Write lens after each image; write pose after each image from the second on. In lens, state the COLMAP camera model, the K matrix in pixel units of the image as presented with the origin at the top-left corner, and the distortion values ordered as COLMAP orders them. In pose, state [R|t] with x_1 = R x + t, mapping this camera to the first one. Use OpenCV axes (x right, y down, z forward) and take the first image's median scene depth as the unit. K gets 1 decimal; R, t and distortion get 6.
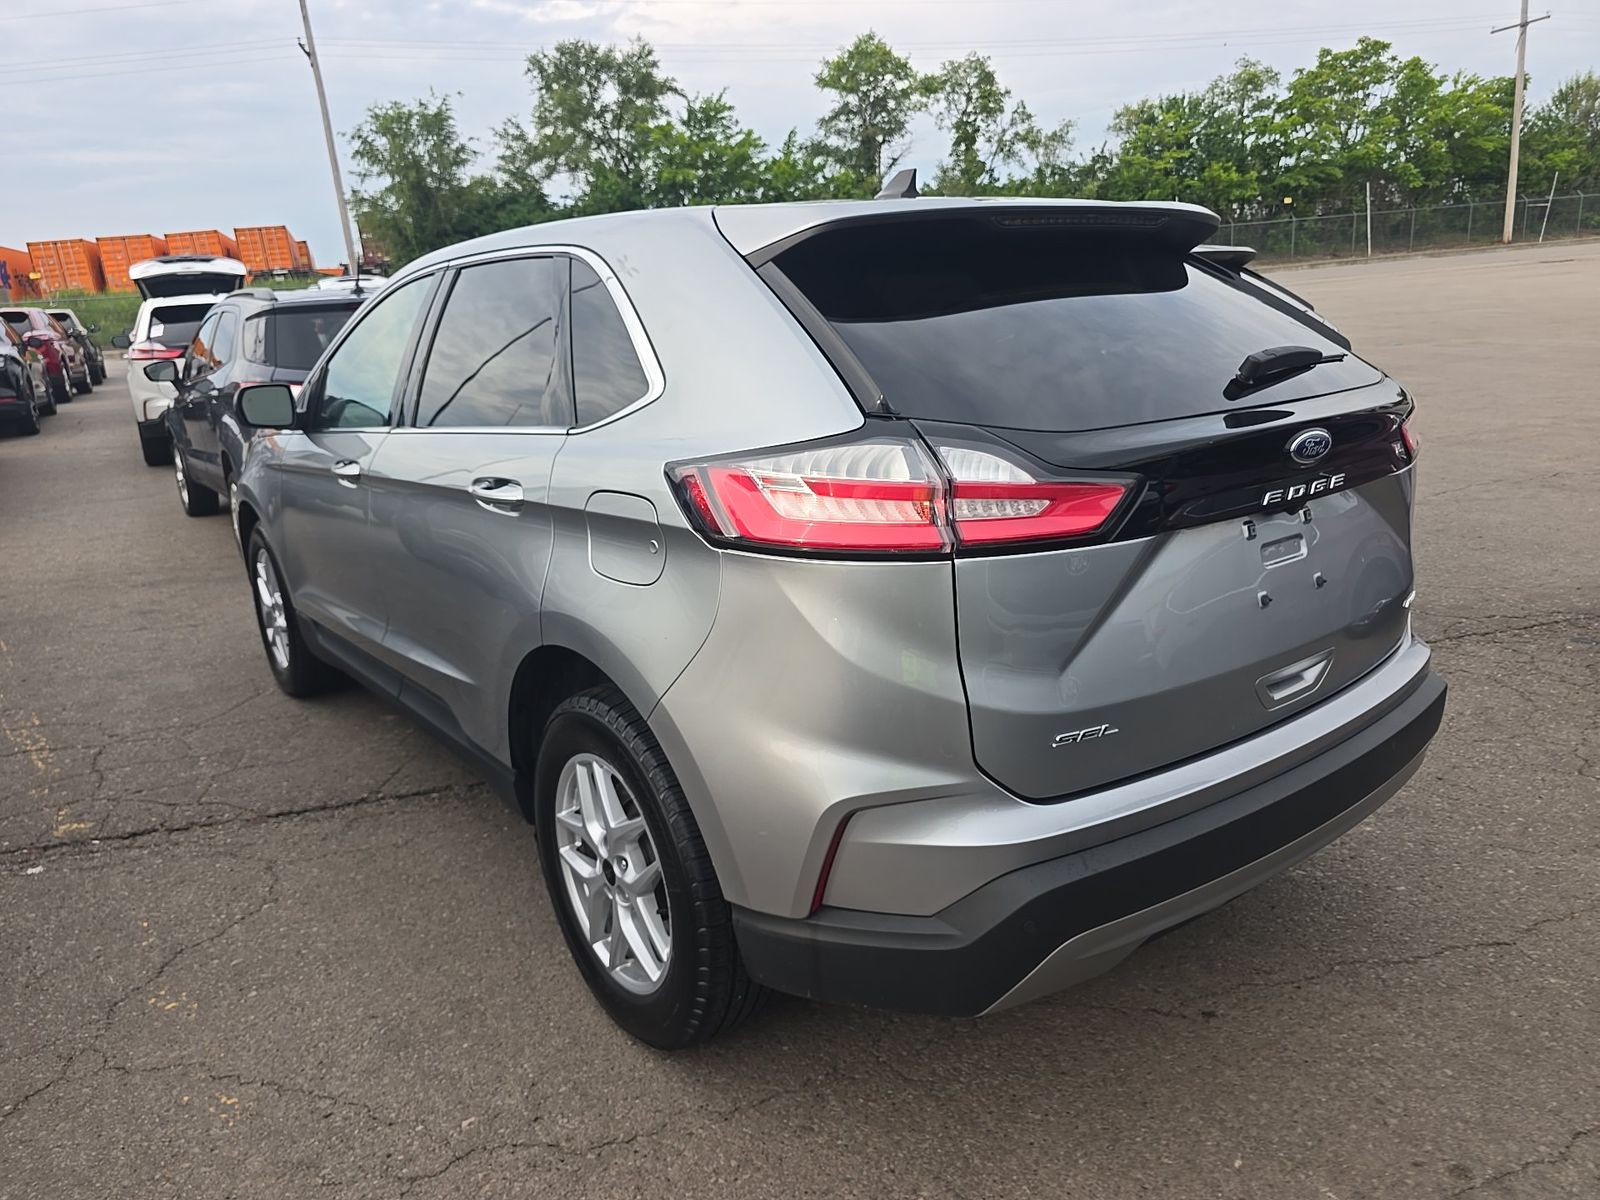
lens RADIAL K [[1076.8, 0, 799.9], [0, 1076.8, 600.2], [0, 0, 1]] dist [0.041624, -0.033897]
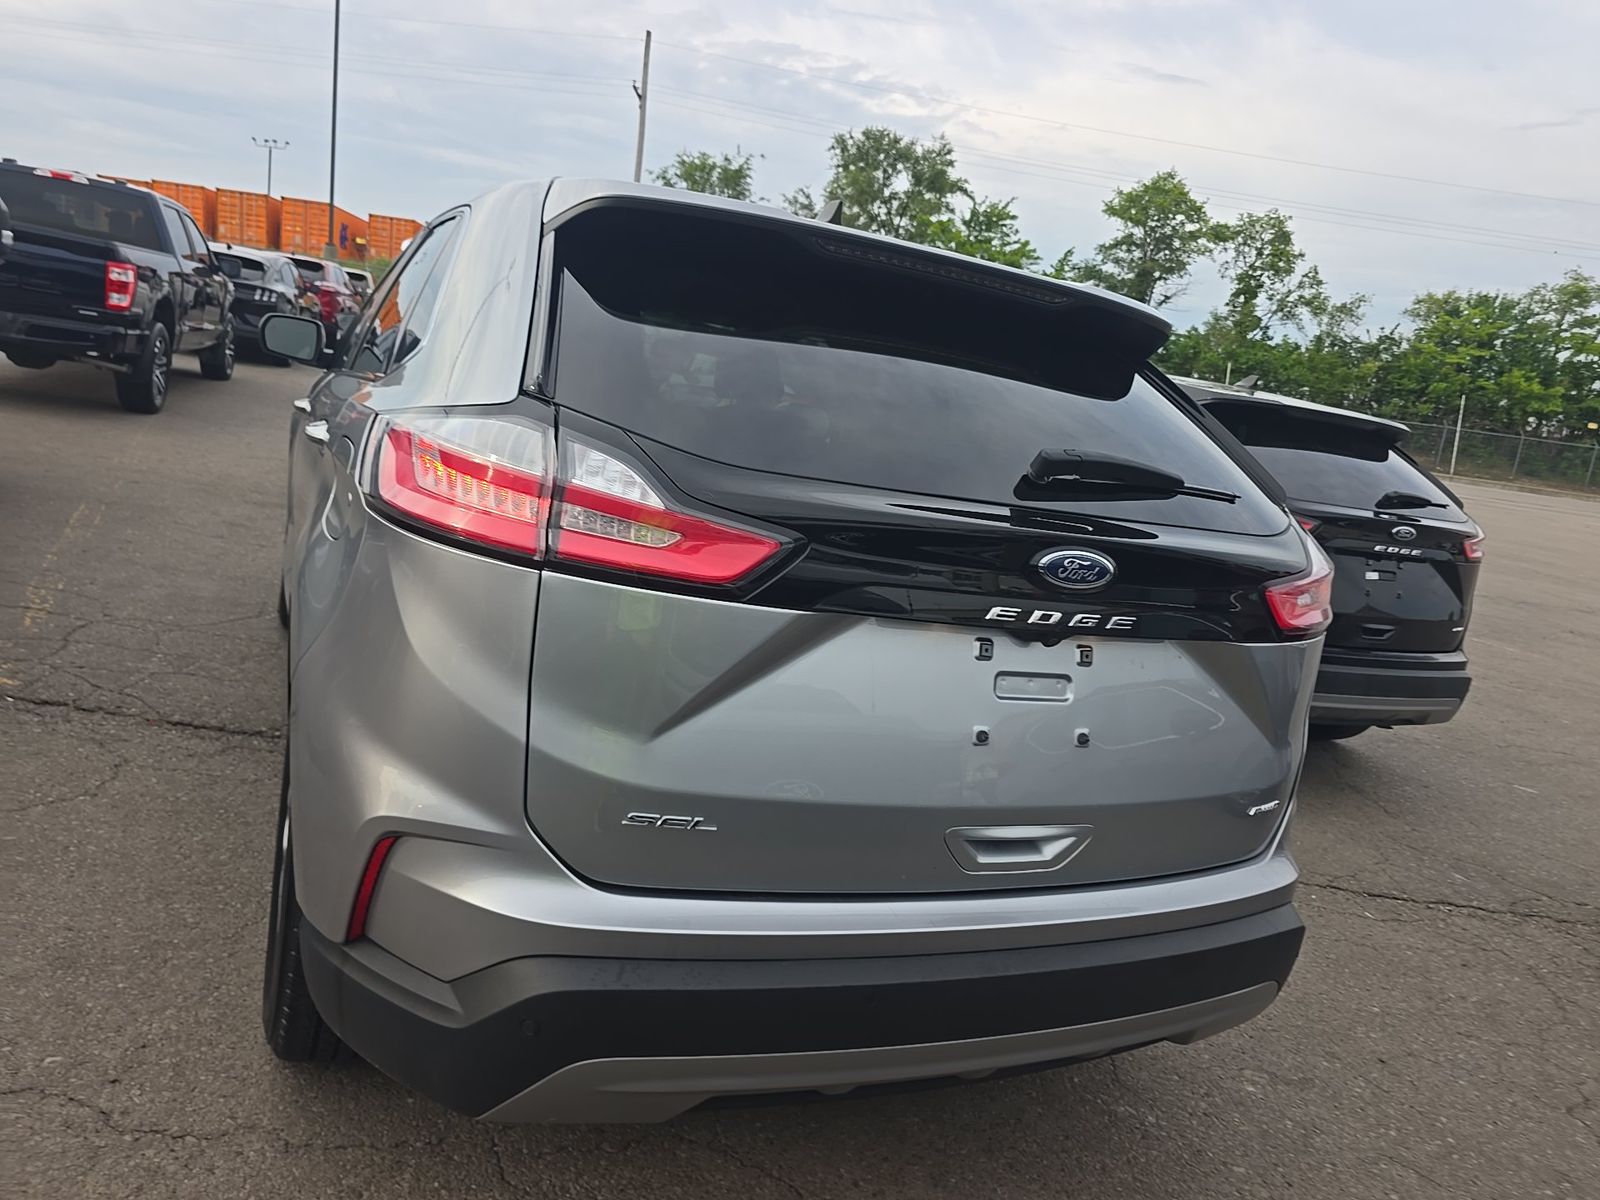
lens RADIAL K [[1076.8, 0, 801.2], [0, 1076.8, 597.4], [0, 0, 1]] dist [0.041624, -0.033897]
pose [[0.951855, 0.249791, -0.177699, 0.416676], [-0.263213, 0.963106, -0.056084, -0.019657], [0.157134, 0.100156, 0.982485, 0.166338]]
